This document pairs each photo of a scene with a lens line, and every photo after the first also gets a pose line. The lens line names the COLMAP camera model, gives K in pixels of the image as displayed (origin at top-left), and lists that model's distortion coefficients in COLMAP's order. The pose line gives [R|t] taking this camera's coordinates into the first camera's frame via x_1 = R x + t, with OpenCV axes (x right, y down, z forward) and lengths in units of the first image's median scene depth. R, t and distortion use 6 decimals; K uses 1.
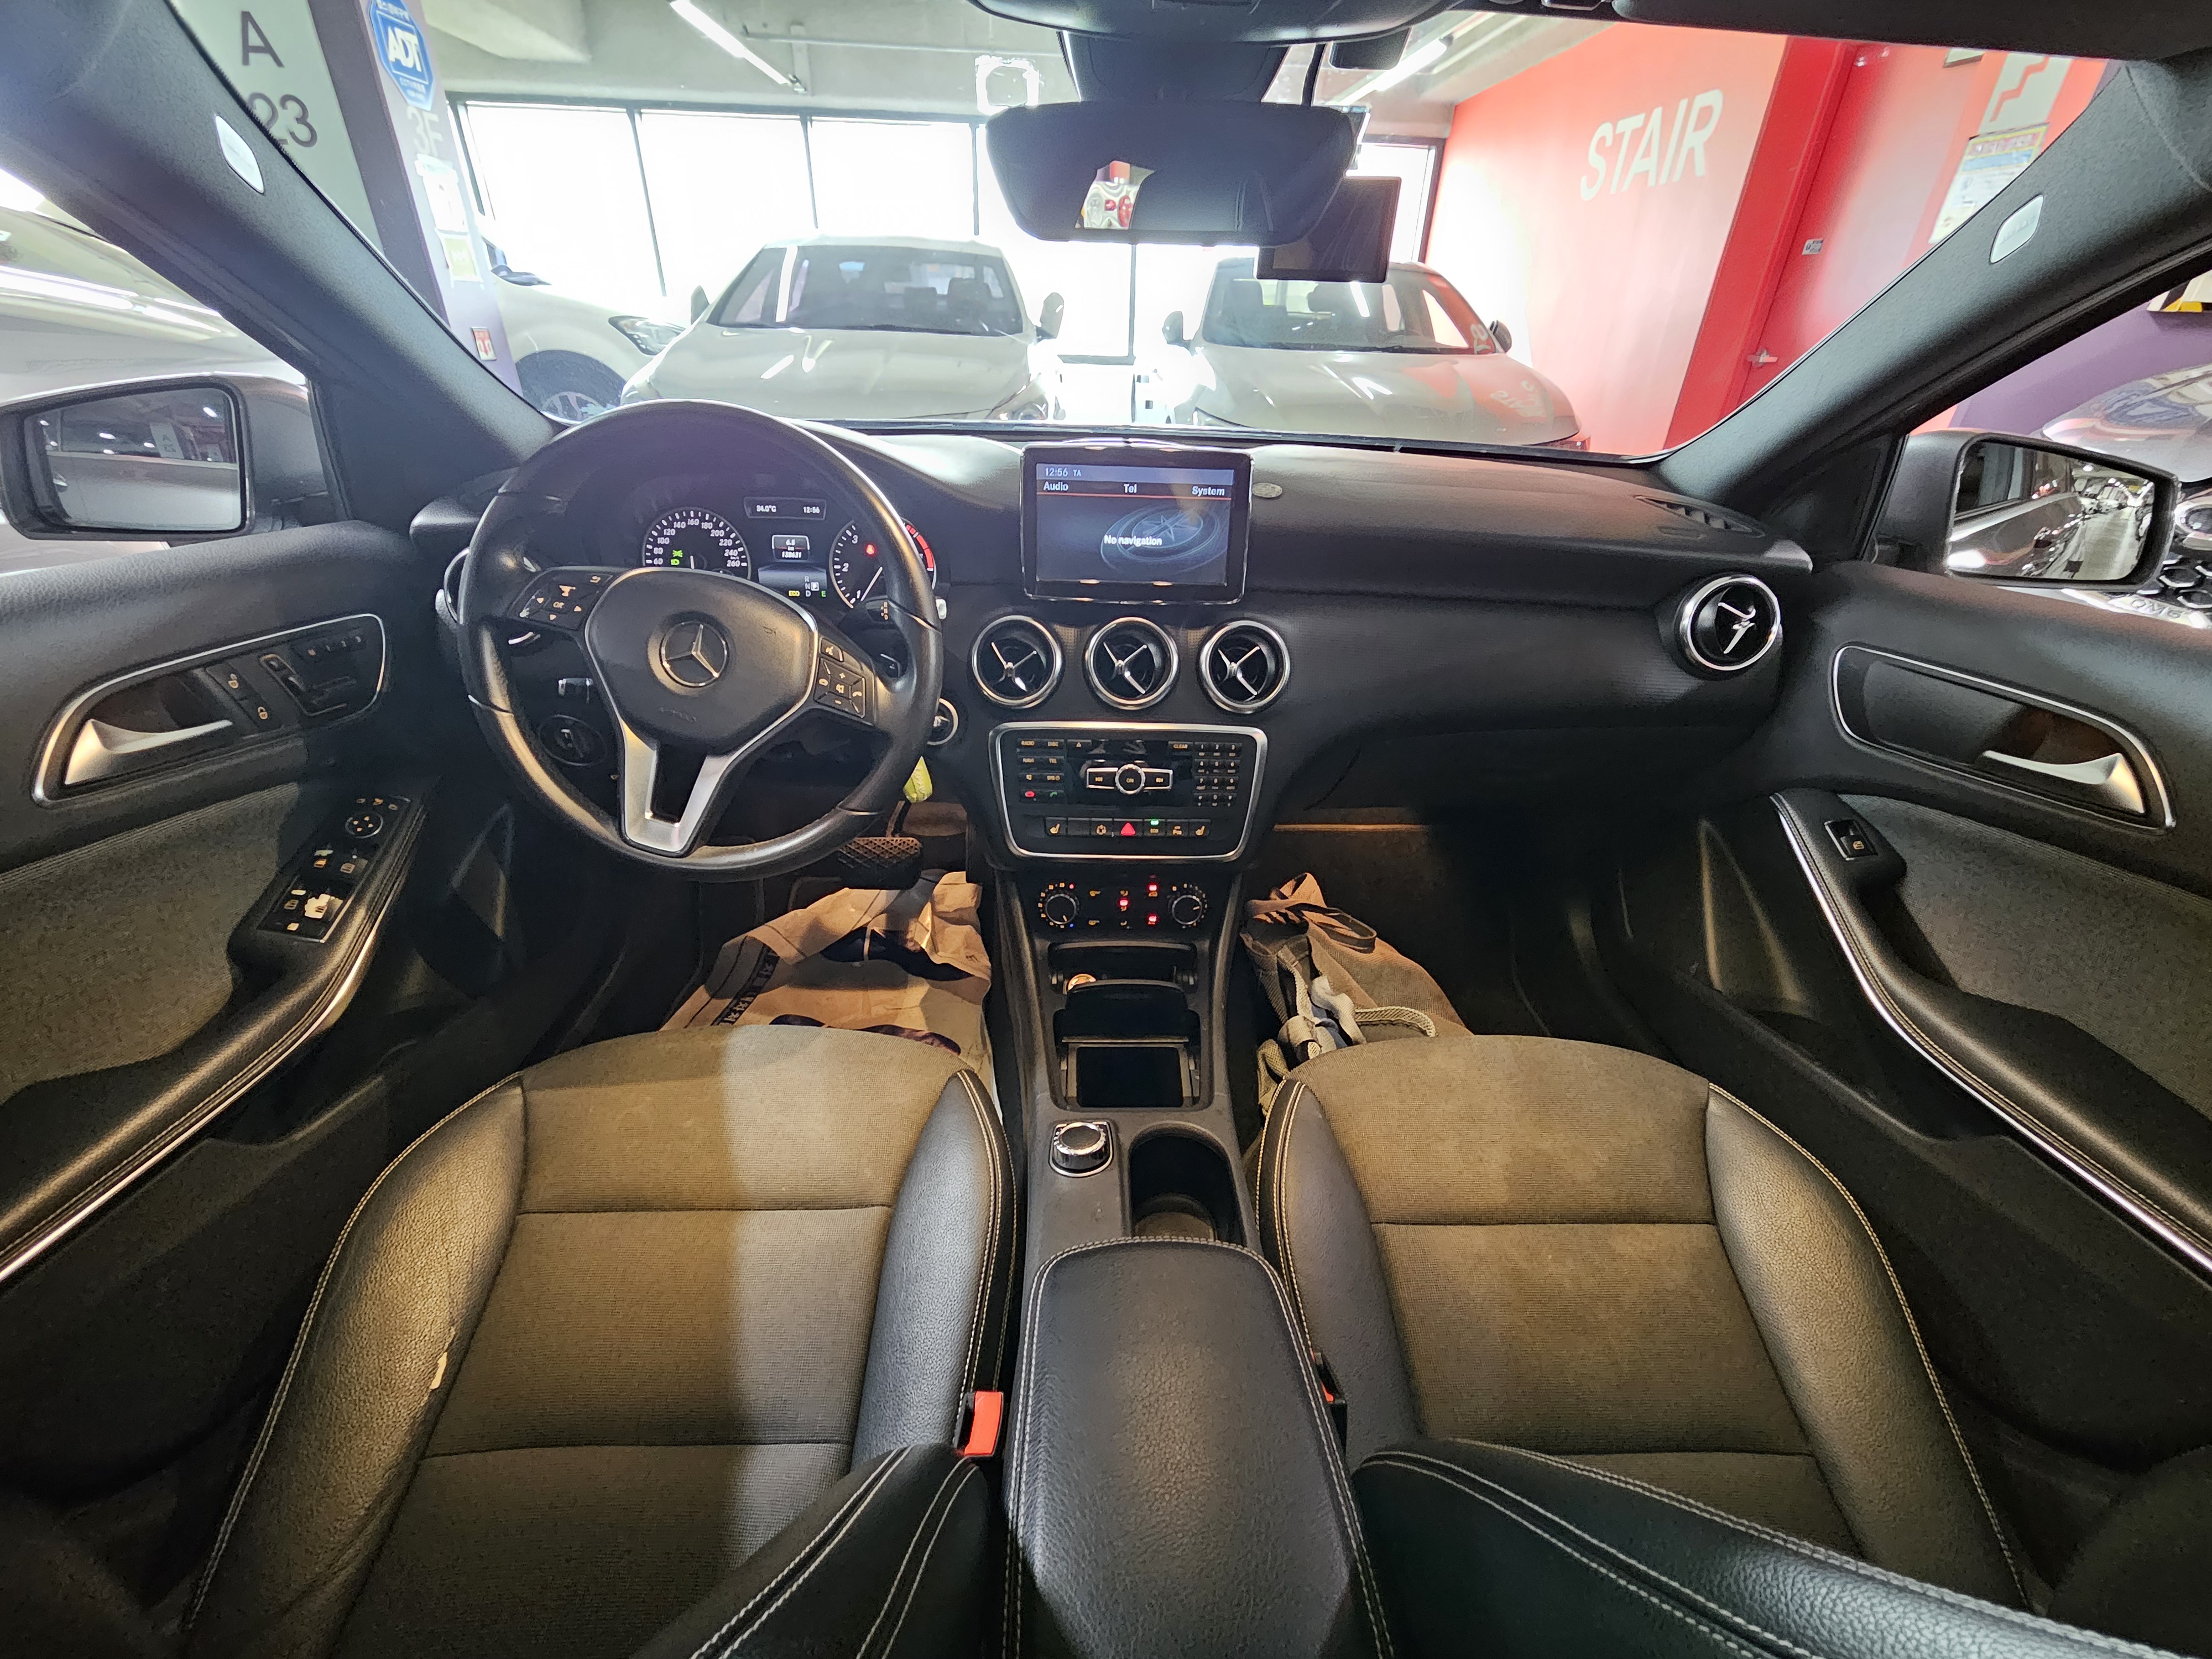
lens RADIAL K [[913.2, 0, 1119.8], [0, 913.2, 853.3], [0, 0, 1]] dist [0.010227, -0.007112]
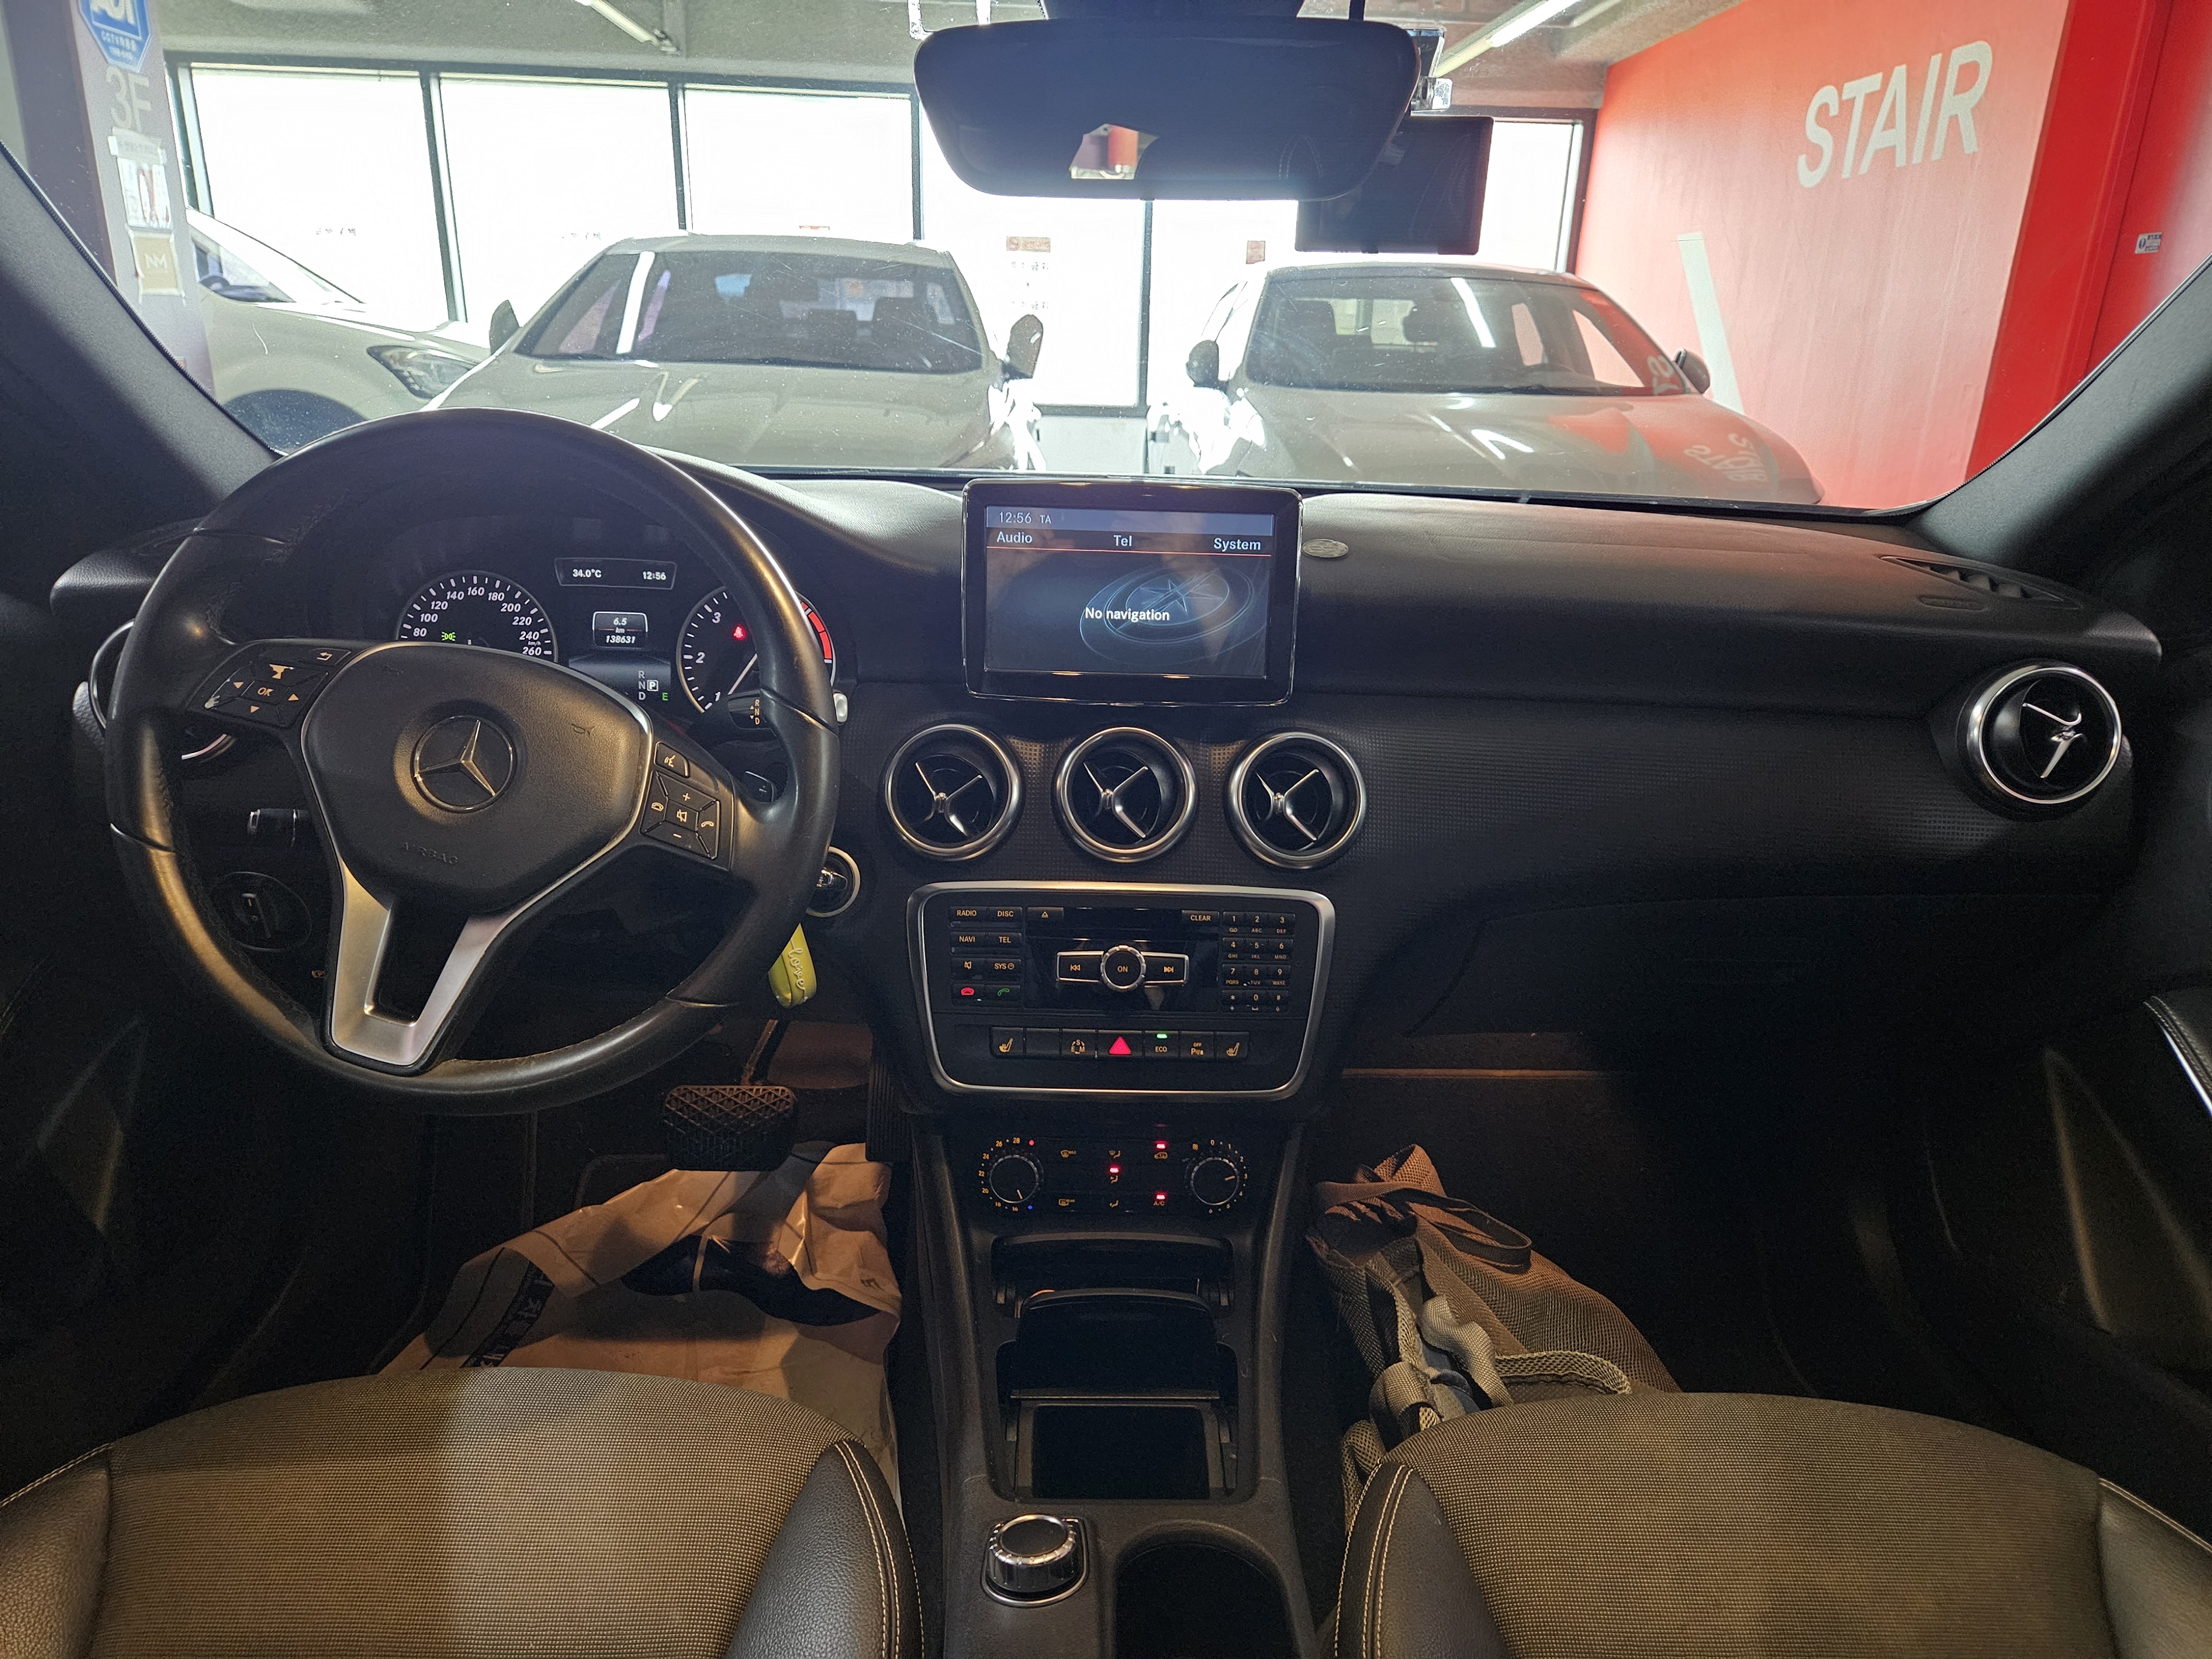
lens RADIAL K [[1471.7, 0, 1114.5], [0, 1471.7, 877.8], [0, 0, 1]] dist [0.079519, -0.068736]
pose [[0.999966, 0.001410, -0.008162, 0.012967], [-0.002943, 0.981586, -0.191000, 0.053259], [0.007743, 0.191018, 0.981556, -0.033594]]
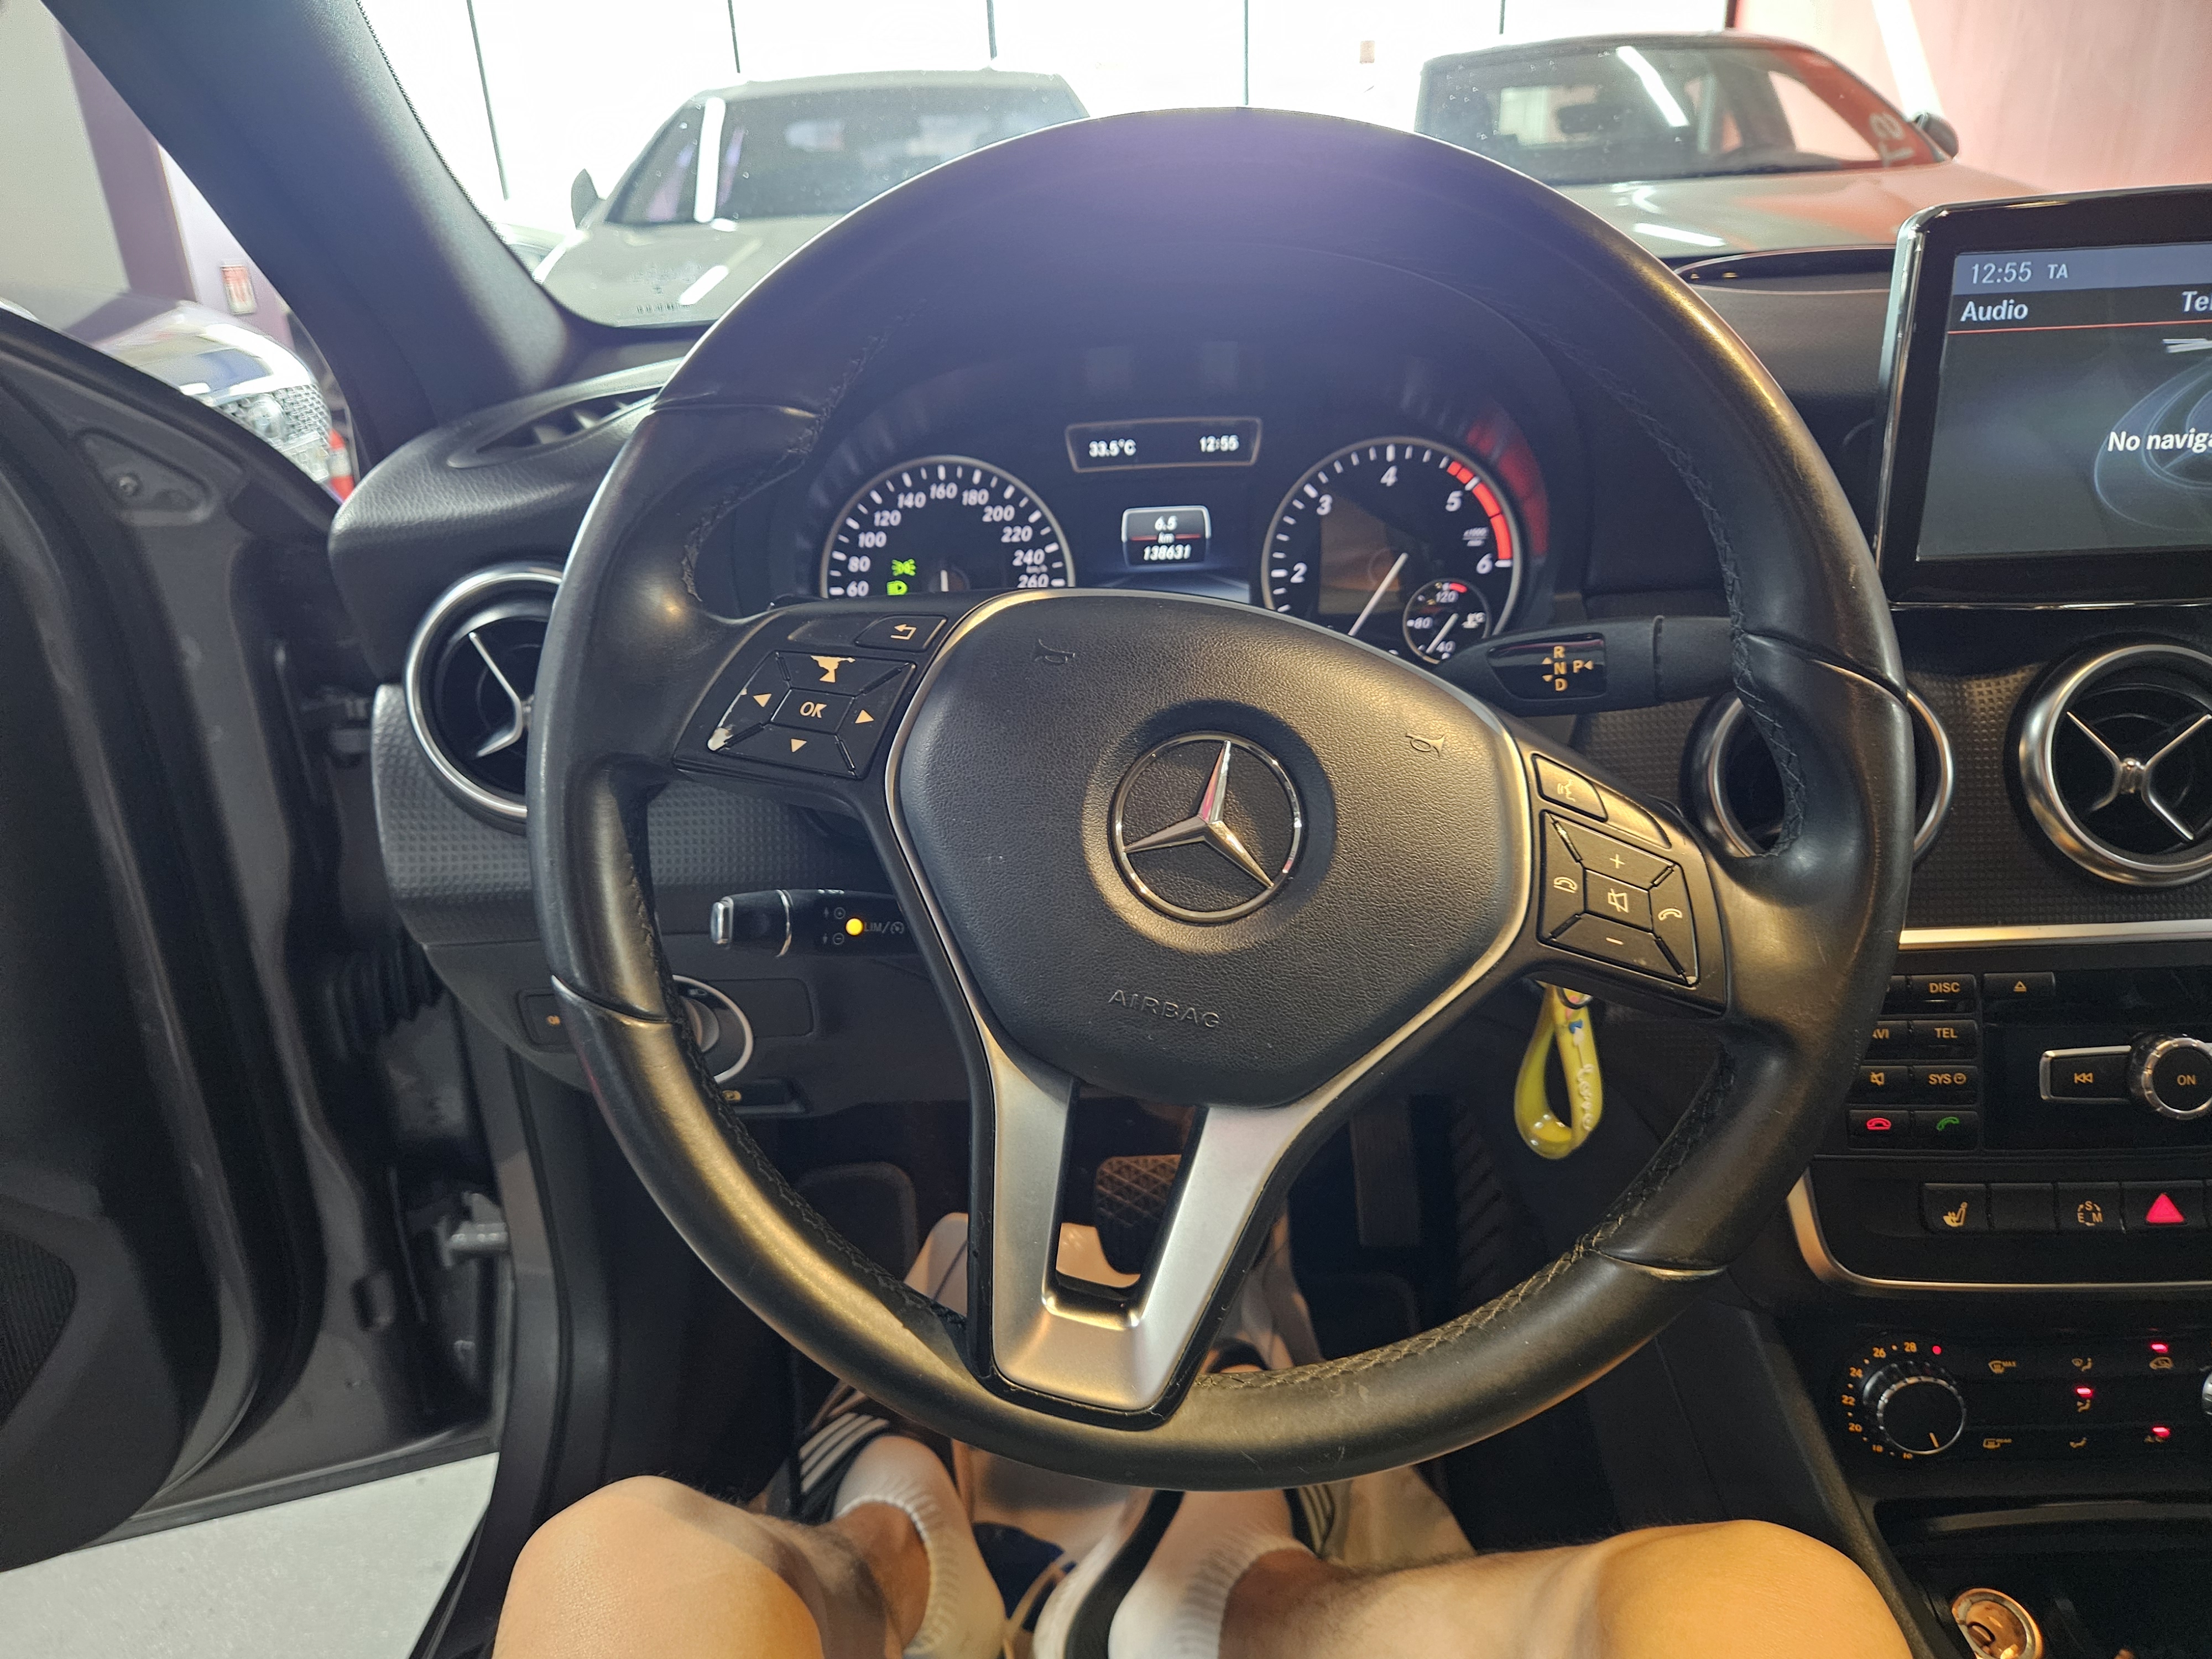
lens RADIAL K [[1517.8, 0, 1098.5], [0, 1517.8, 863.9], [0, 0, 1]] dist [0.056612, -0.049437]
pose [[0.996331, -0.053558, -0.066761, -0.357547], [0.045071, 0.991418, -0.122716, -0.104027], [0.072760, 0.119256, 0.990194, 0.335023]]
